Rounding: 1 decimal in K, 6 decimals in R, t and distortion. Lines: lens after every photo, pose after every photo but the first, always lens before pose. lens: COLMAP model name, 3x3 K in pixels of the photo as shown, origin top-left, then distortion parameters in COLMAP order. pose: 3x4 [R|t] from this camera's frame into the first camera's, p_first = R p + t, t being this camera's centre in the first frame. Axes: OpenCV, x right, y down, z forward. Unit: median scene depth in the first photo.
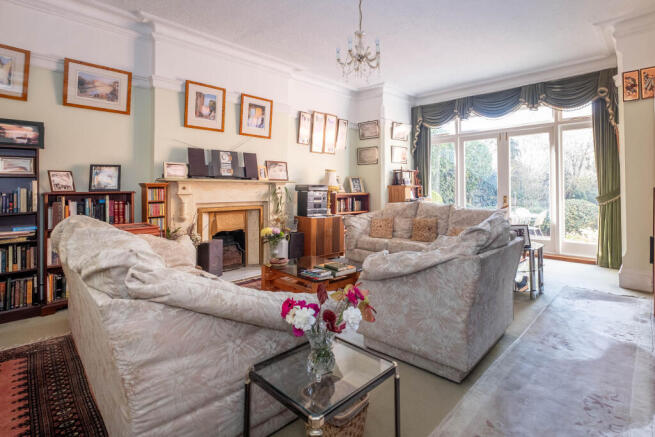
lens RADIAL K [[295.1, 0, 383.1], [0, 295.1, 183.5], [0, 0, 1]] dist [-0.000958, -0.000376]
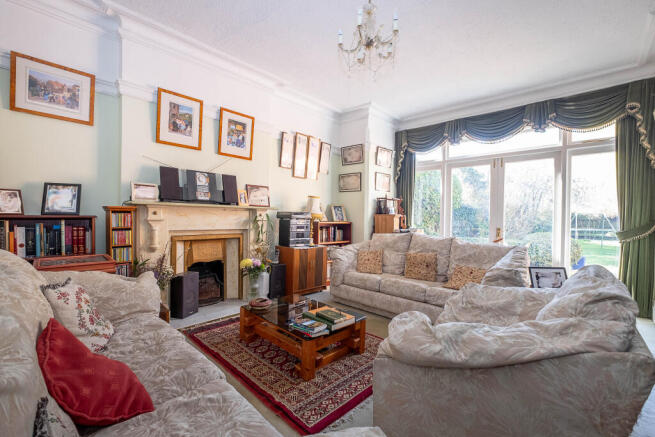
lens RADIAL K [[295.1, 0, 324.7], [0, 295.1, 220.8], [0, 0, 1]] dist [-0.000958, -0.000376]
pose [[0.992849, 0.021474, -0.117434, -0.055404], [-0.017965, 0.999362, 0.030853, 0.001987], [0.118021, -0.028523, 0.992601, 0.139828]]
